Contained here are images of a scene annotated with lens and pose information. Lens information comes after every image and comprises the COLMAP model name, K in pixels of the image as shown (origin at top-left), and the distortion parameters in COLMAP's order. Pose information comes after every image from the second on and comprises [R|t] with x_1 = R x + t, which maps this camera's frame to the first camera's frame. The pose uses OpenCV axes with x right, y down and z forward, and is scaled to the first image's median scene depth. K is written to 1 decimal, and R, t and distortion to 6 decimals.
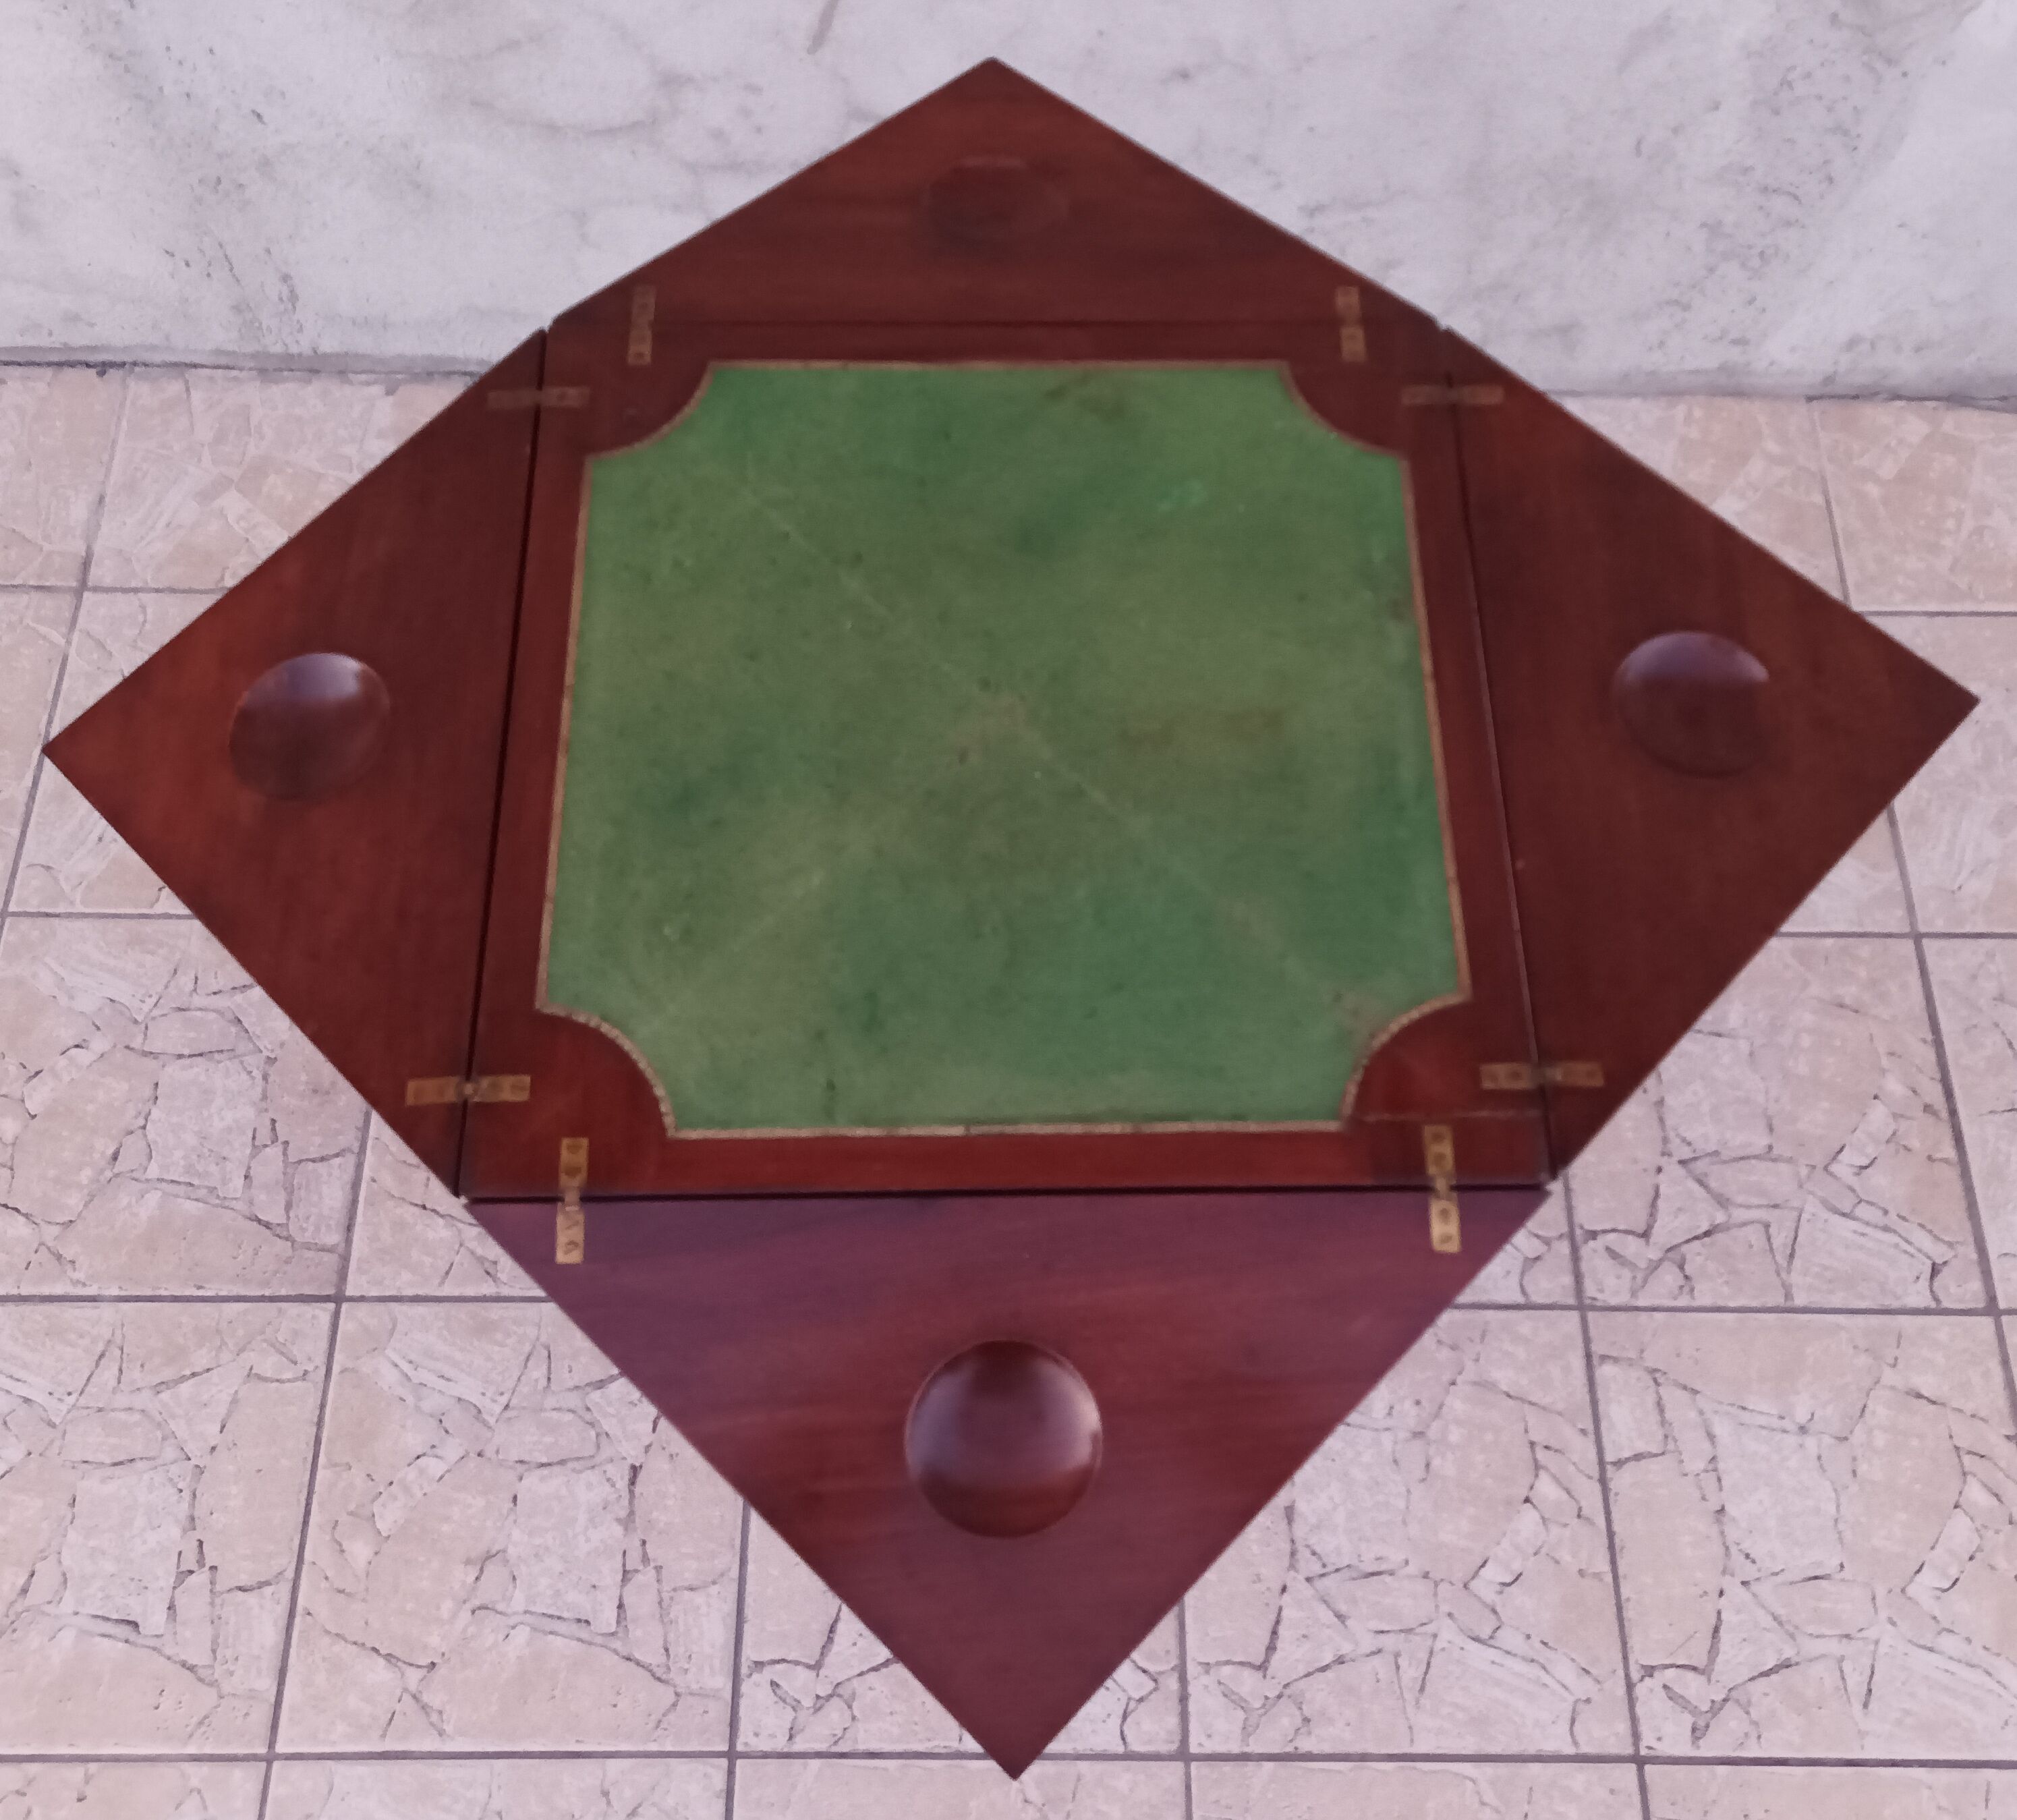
lens RADIAL K [[1976.6, 0, 1022.0], [0, 1976.6, 891.7], [0, 0, 1]] dist [0.036511, -0.020128]
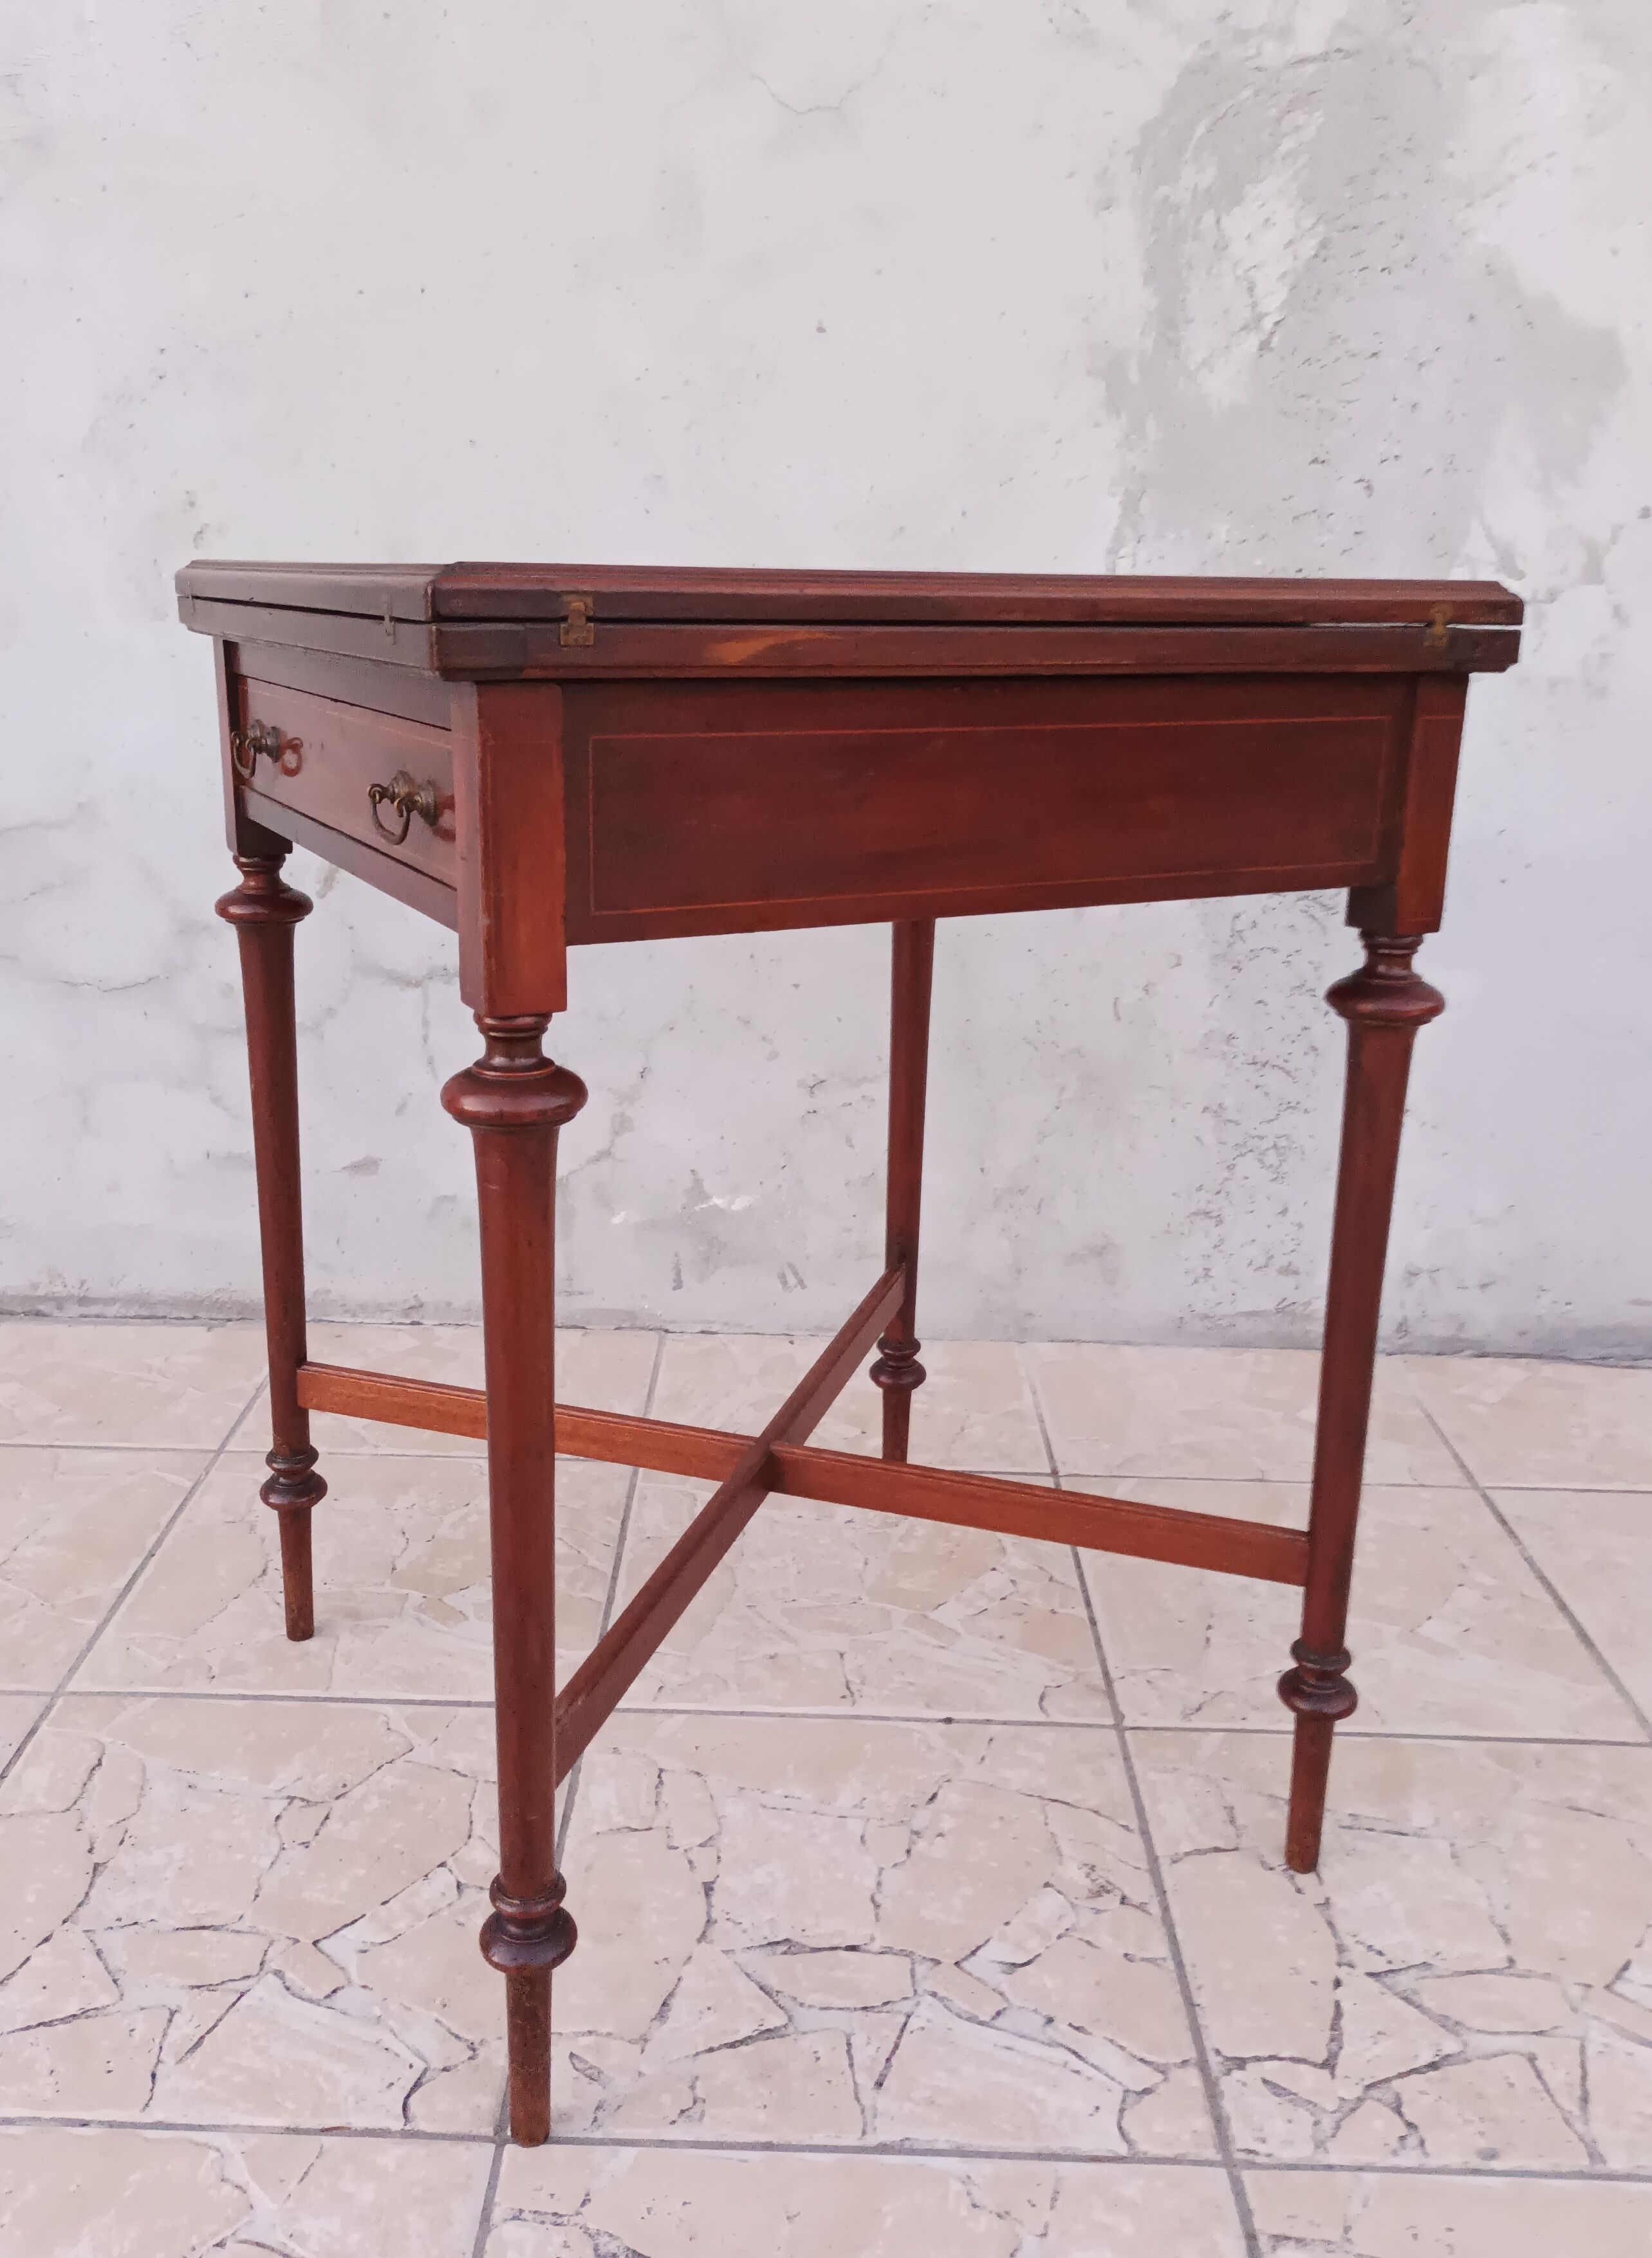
lens RADIAL K [[1898.9, 0, 785.1], [0, 1898.9, 1067.3], [0, 0, 1]] dist [0.035332, -0.035446]
pose [[0.999856, 0.003266, -0.016669, 0.159170], [-0.014873, 0.642284, -0.766323, 0.414390], [0.008204, 0.766460, 0.642240, 0.400985]]
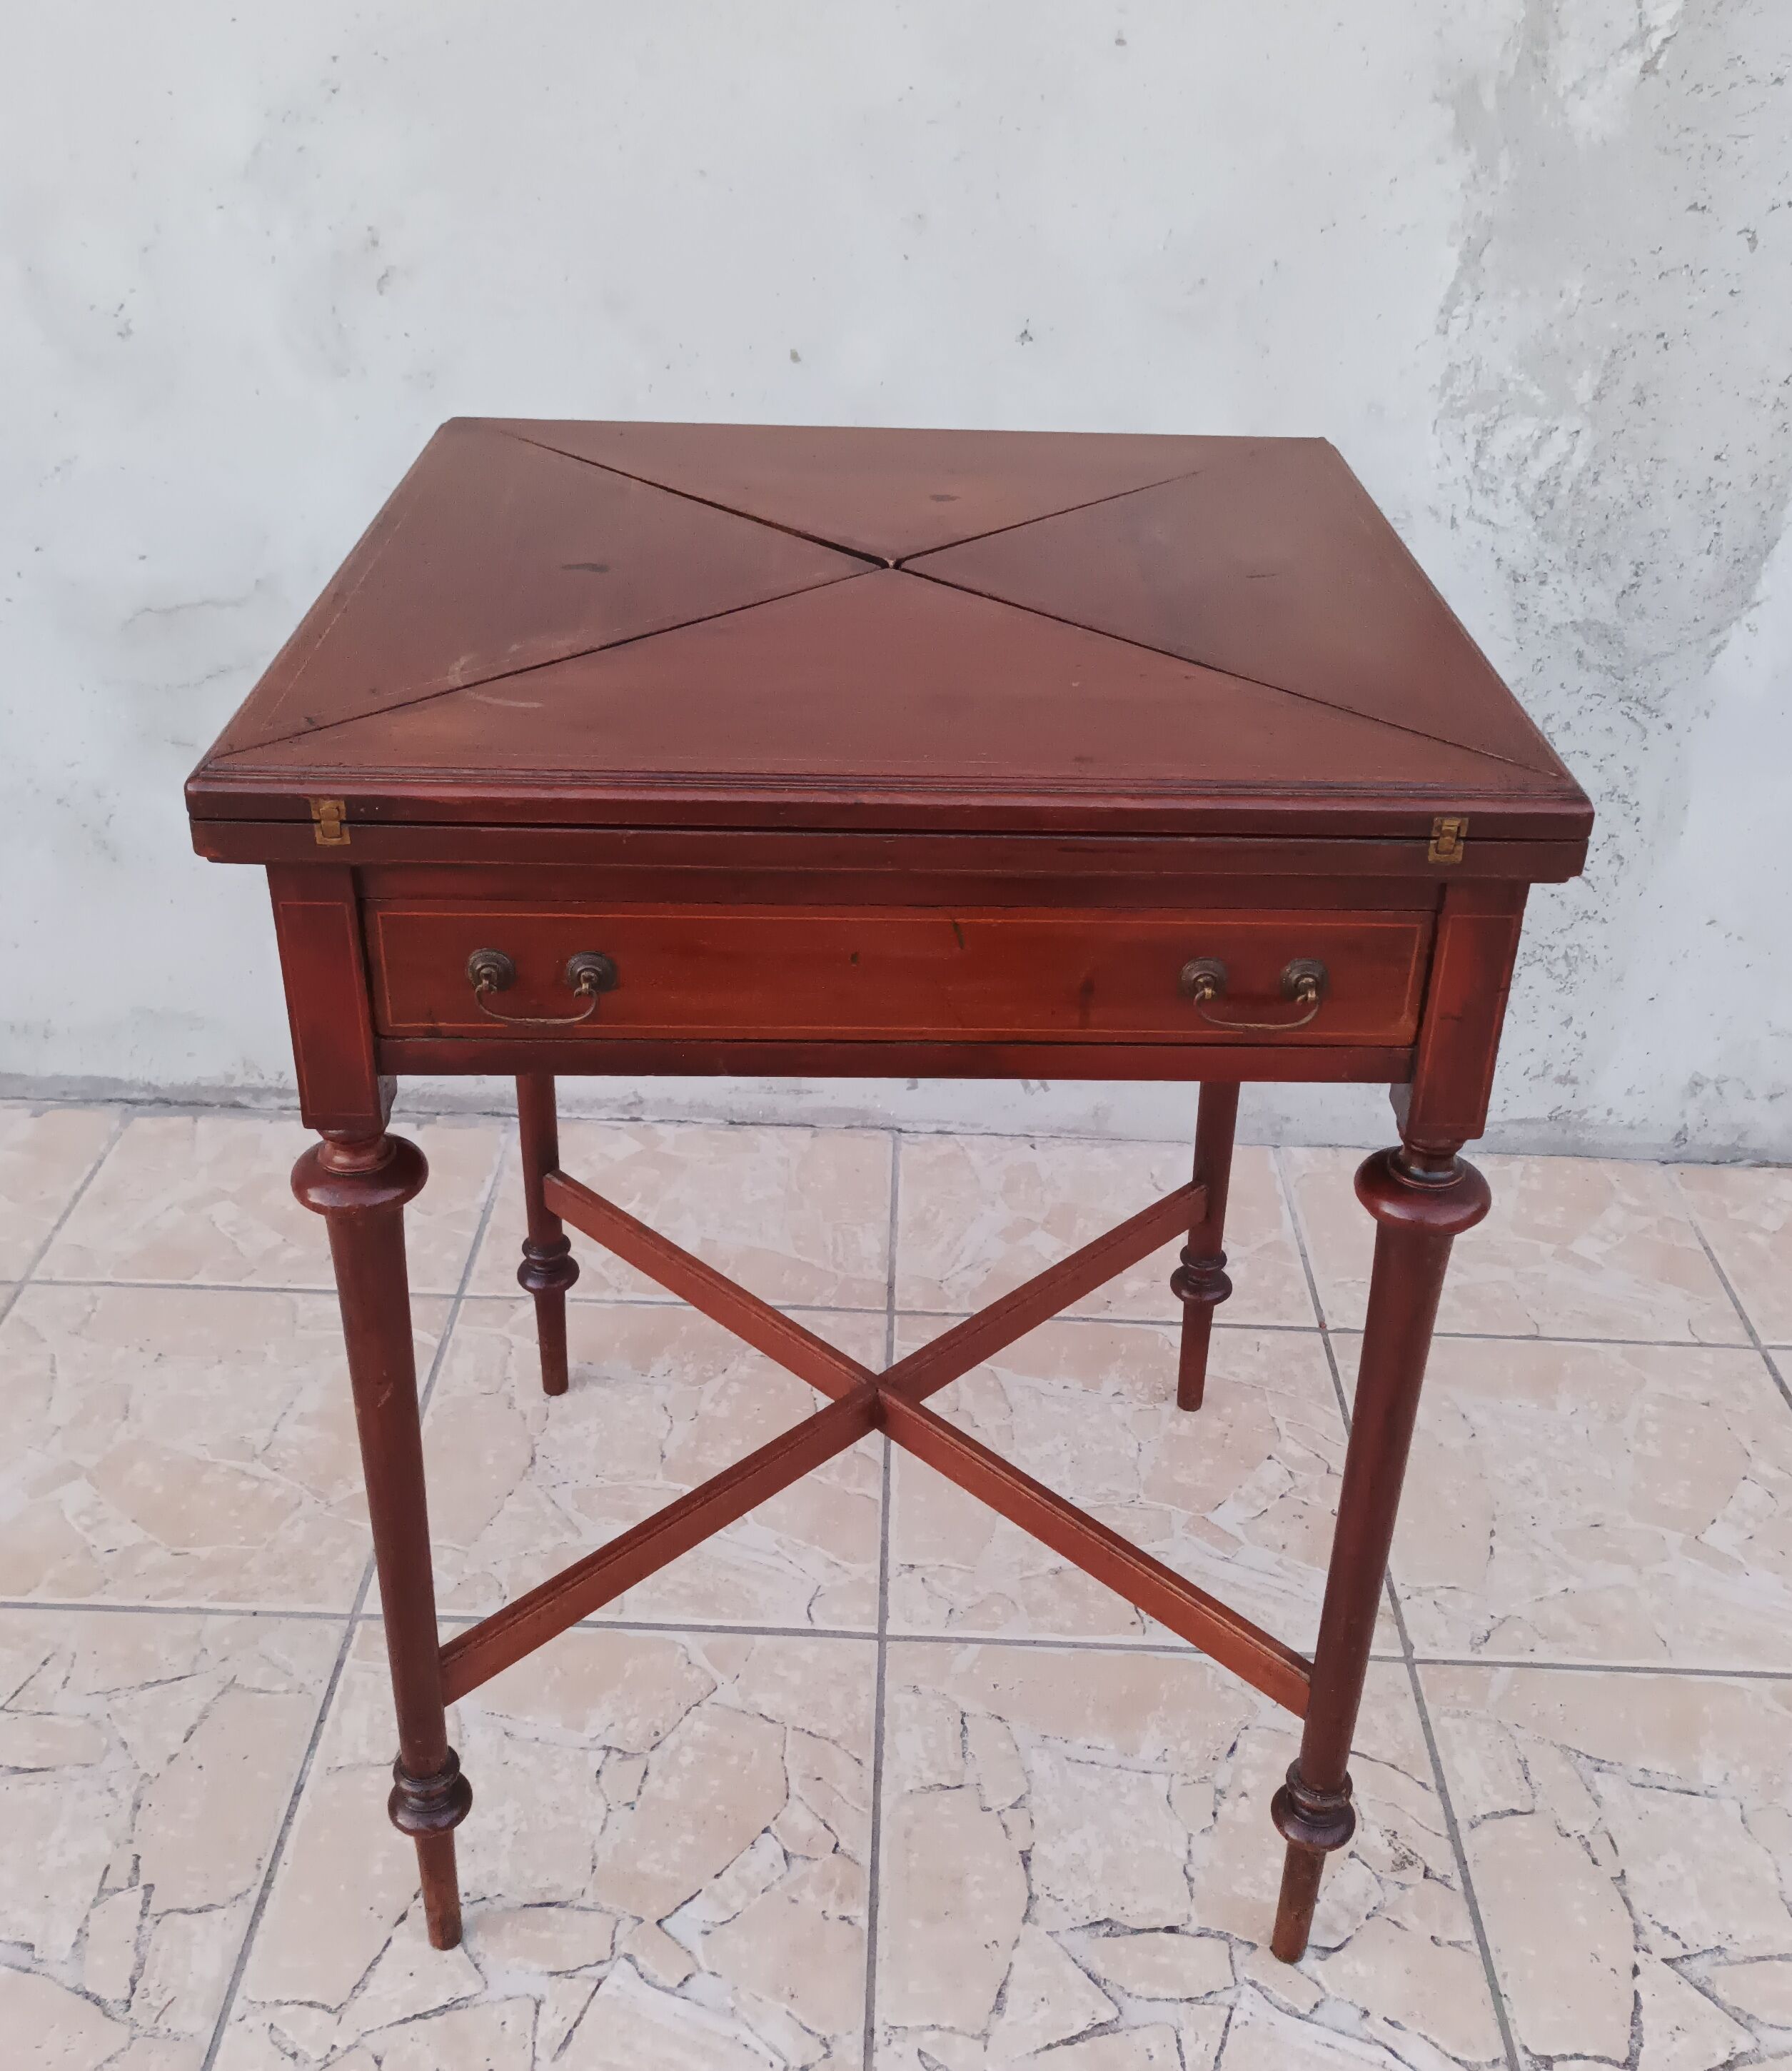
lens RADIAL K [[2110.6, 0, 881.6], [0, 2110.6, 996.0], [0, 0, 1]] dist [0.027699, -0.024679]
pose [[0.999751, 0.016161, -0.015401, 0.081821], [-0.022147, 0.804739, -0.593216, 0.300142], [0.002806, 0.593409, 0.804896, 0.256261]]
